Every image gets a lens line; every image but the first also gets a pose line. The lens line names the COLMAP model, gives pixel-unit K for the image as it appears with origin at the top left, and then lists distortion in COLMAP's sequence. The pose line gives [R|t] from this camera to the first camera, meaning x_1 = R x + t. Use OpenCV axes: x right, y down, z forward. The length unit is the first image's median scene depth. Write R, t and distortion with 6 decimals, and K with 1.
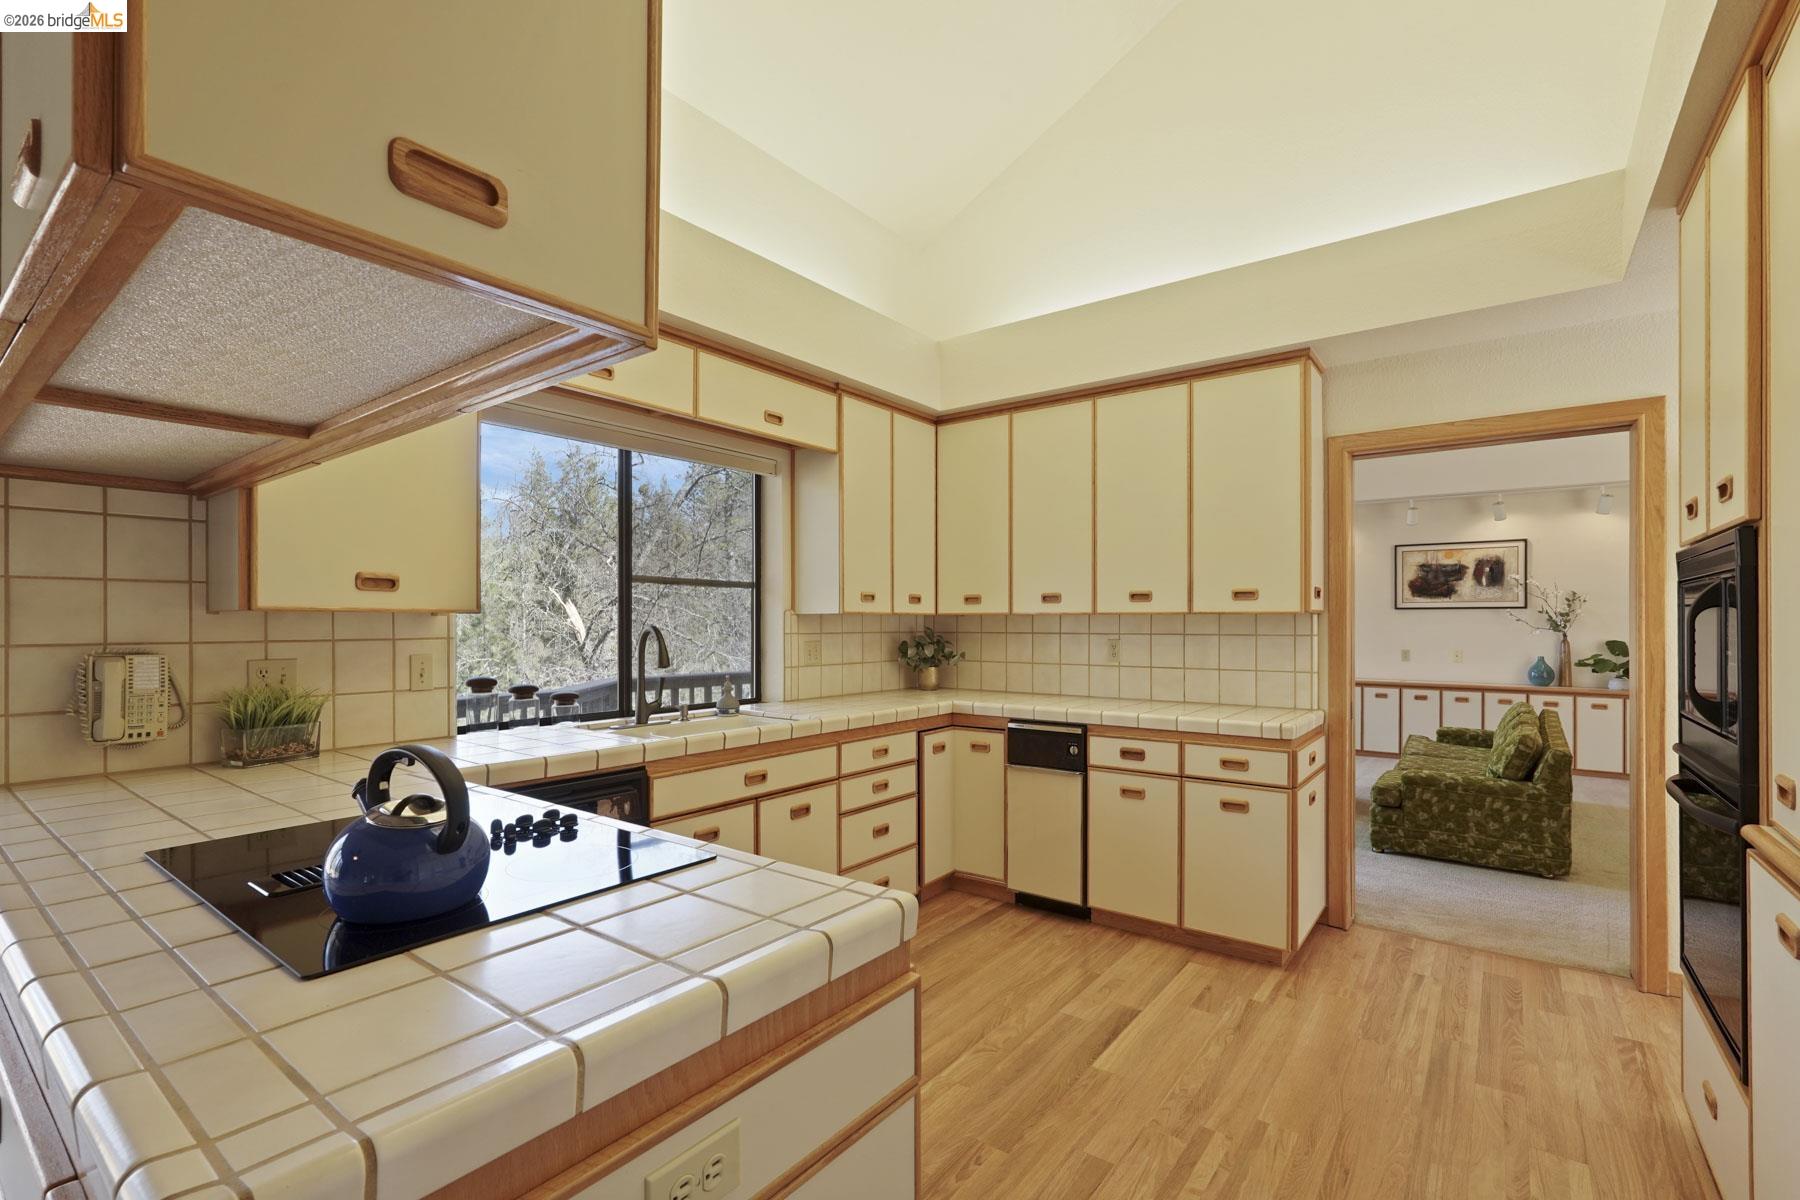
lens RADIAL K [[810.8, 0, 903.3], [0, 810.8, 622.3], [0, 0, 1]] dist [-0.012871, 0.007377]
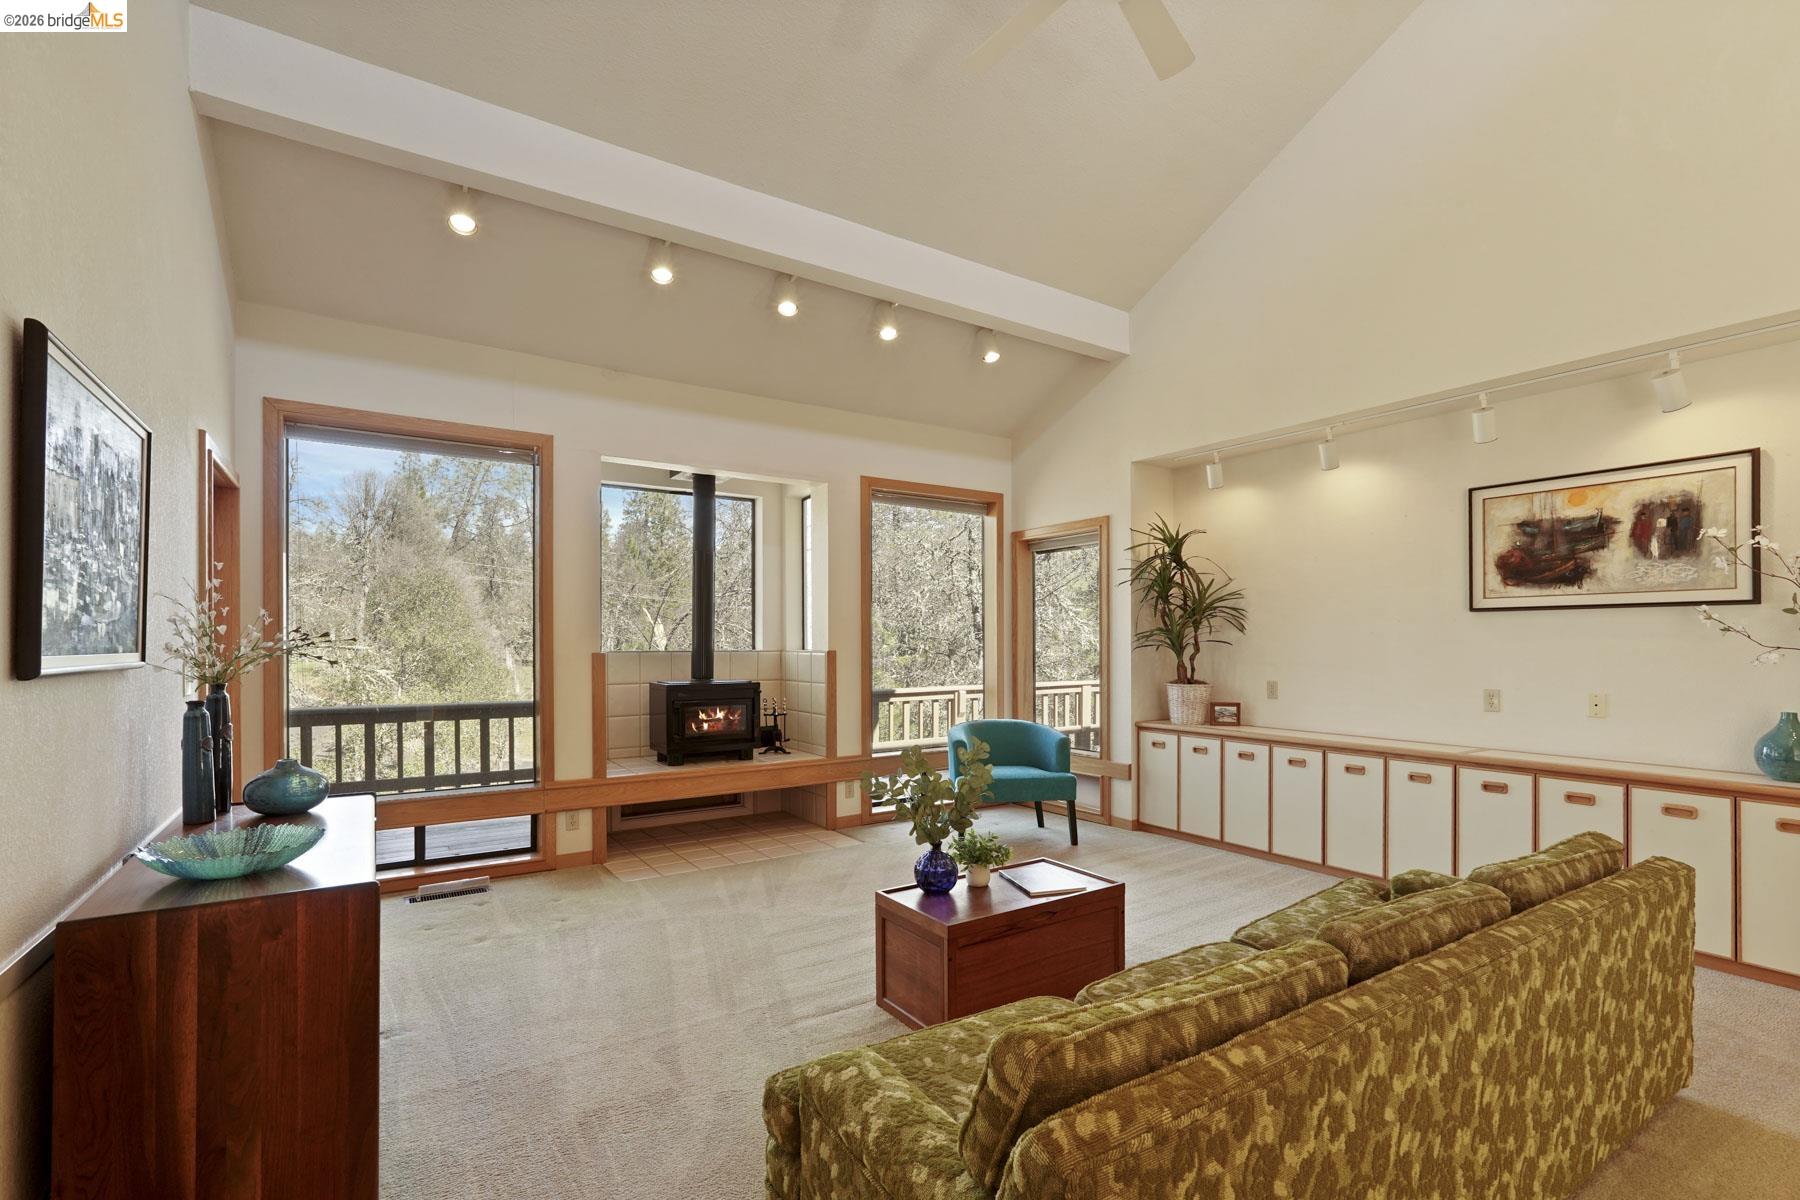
lens RADIAL K [[810.8, 0, 894.6], [0, 810.8, 633.3], [0, 0, 1]] dist [-0.012871, 0.007377]
pose [[0.936030, -0.002634, -0.351910, 0.968858], [0.001159, 0.999990, -0.004402, 0.000534], [0.351917, 0.003713, 0.936024, 0.833264]]
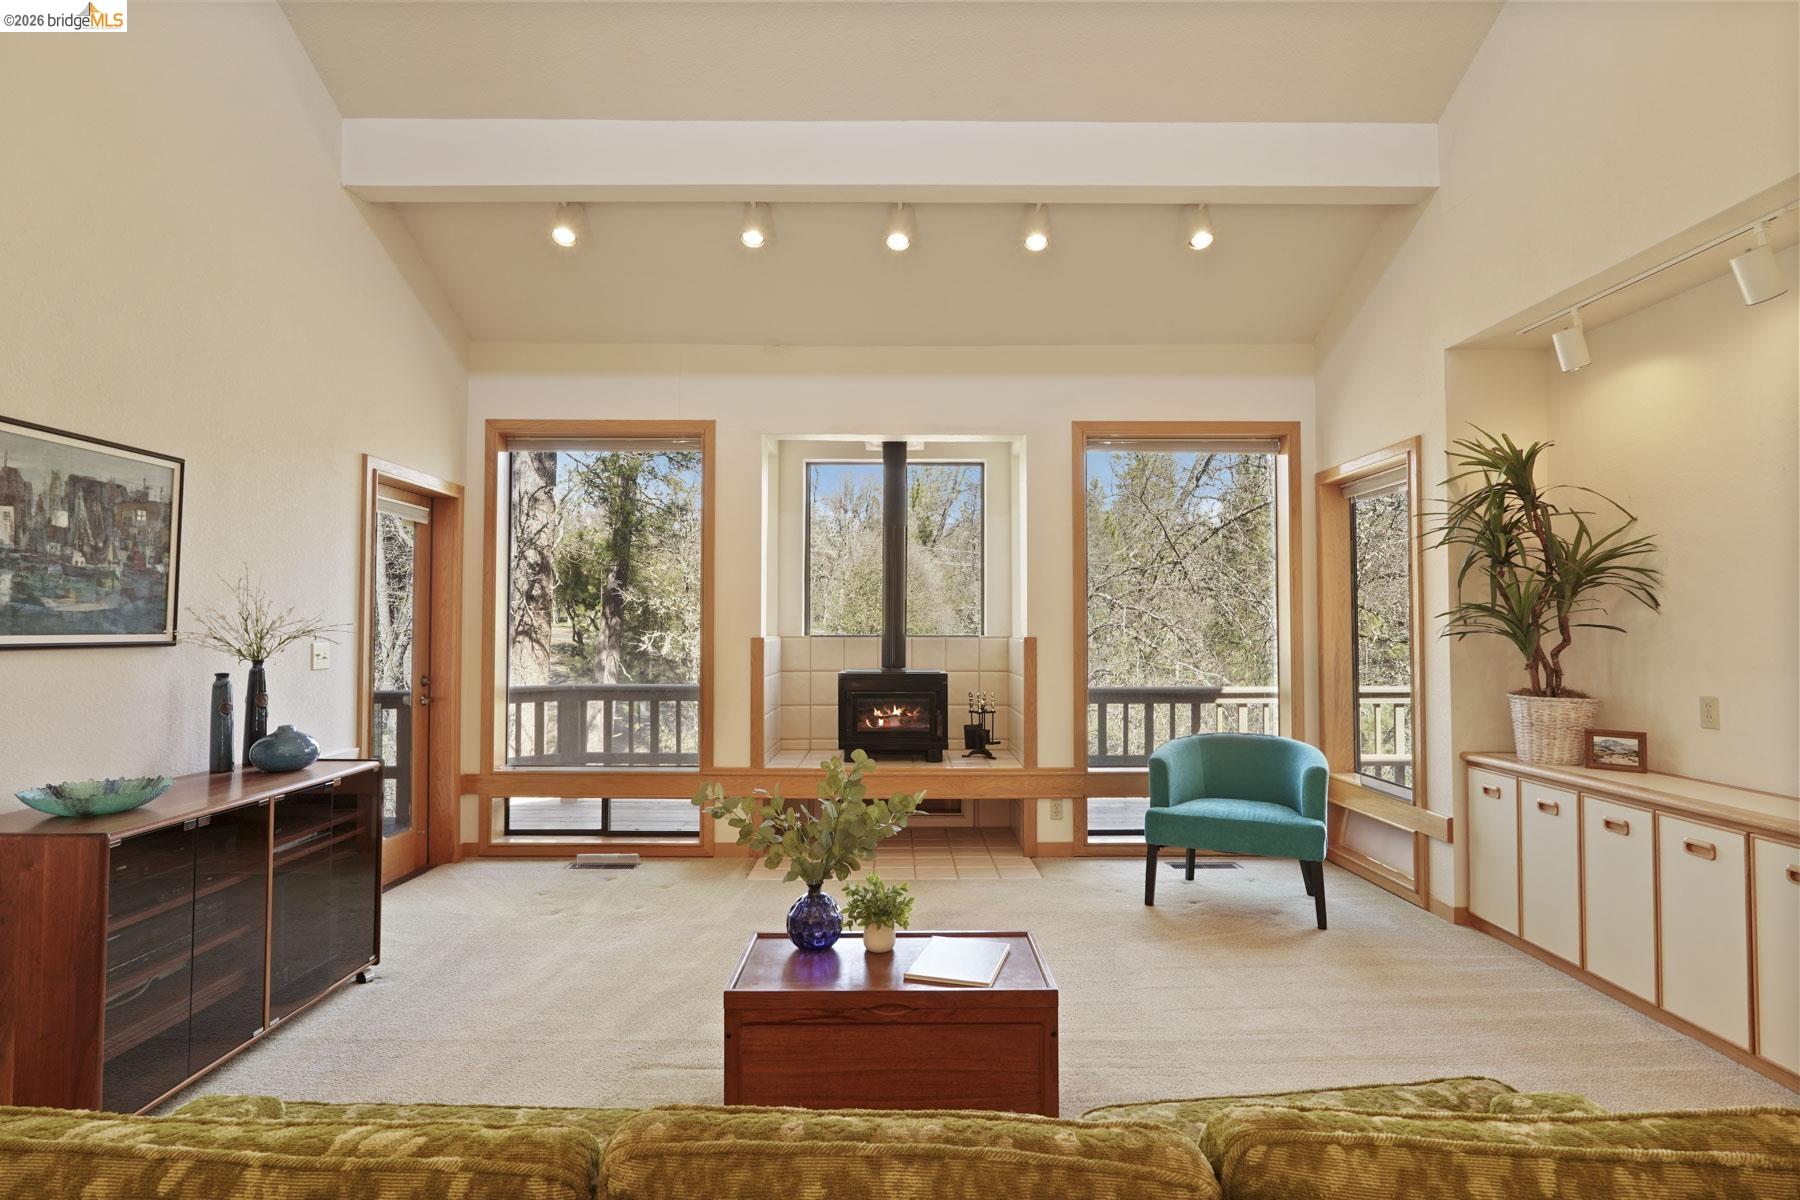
lens RADIAL K [[898.2, 0, 899.1], [0, 898.2, 594.1], [0, 0, 1]] dist [-0.003040, 0.002992]
pose [[0.594053, -0.027960, -0.803940, 1.323773], [0.003831, 0.999483, -0.031930, 0.003062], [0.804417, 0.015888, 0.593853, 1.232527]]
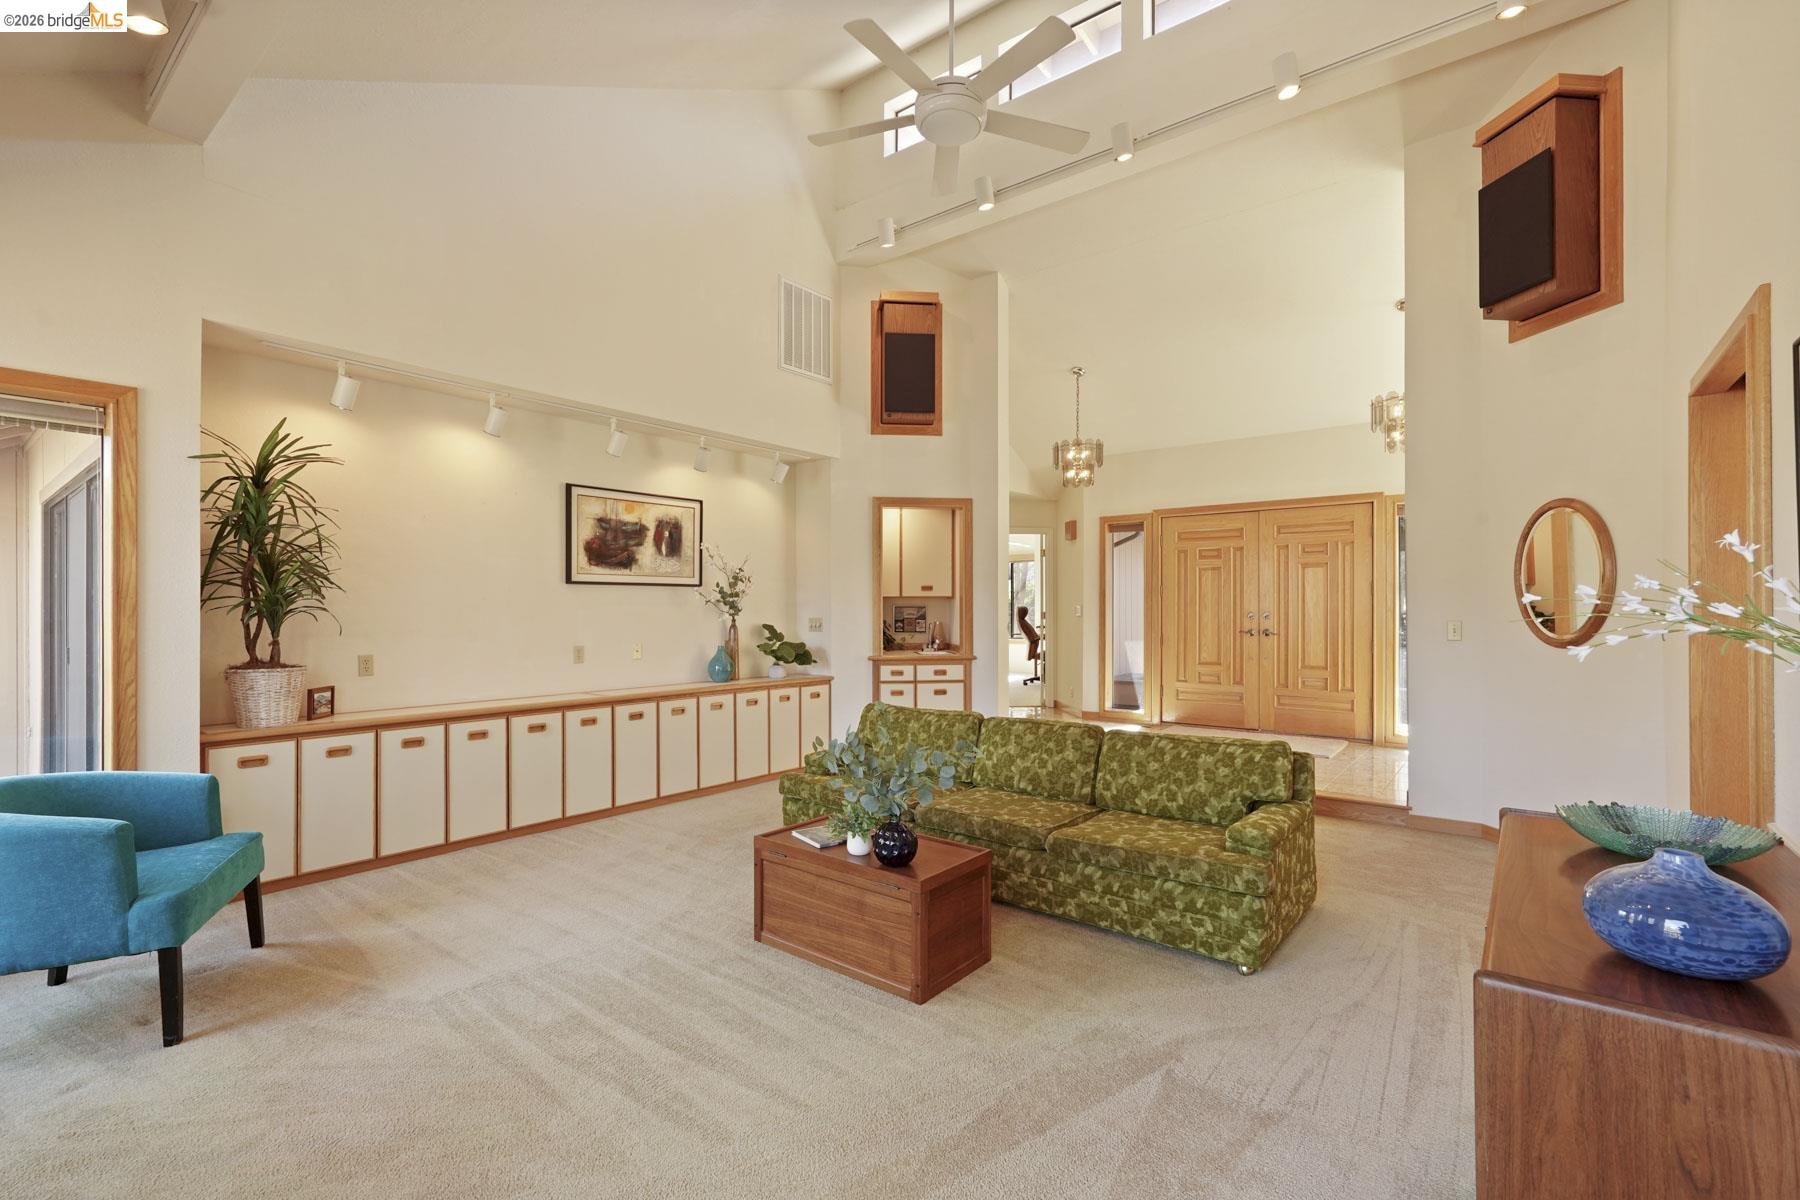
lens RADIAL K [[810.8, 0, 868.8], [0, 810.8, 603.4], [0, 0, 1]] dist [-0.012871, 0.007377]
pose [[0.056264, 0.007128, 0.998391, -0.040692], [-0.004457, 0.999966, -0.006888, 0.007655], [-0.998406, -0.004062, 0.056293, 1.582312]]
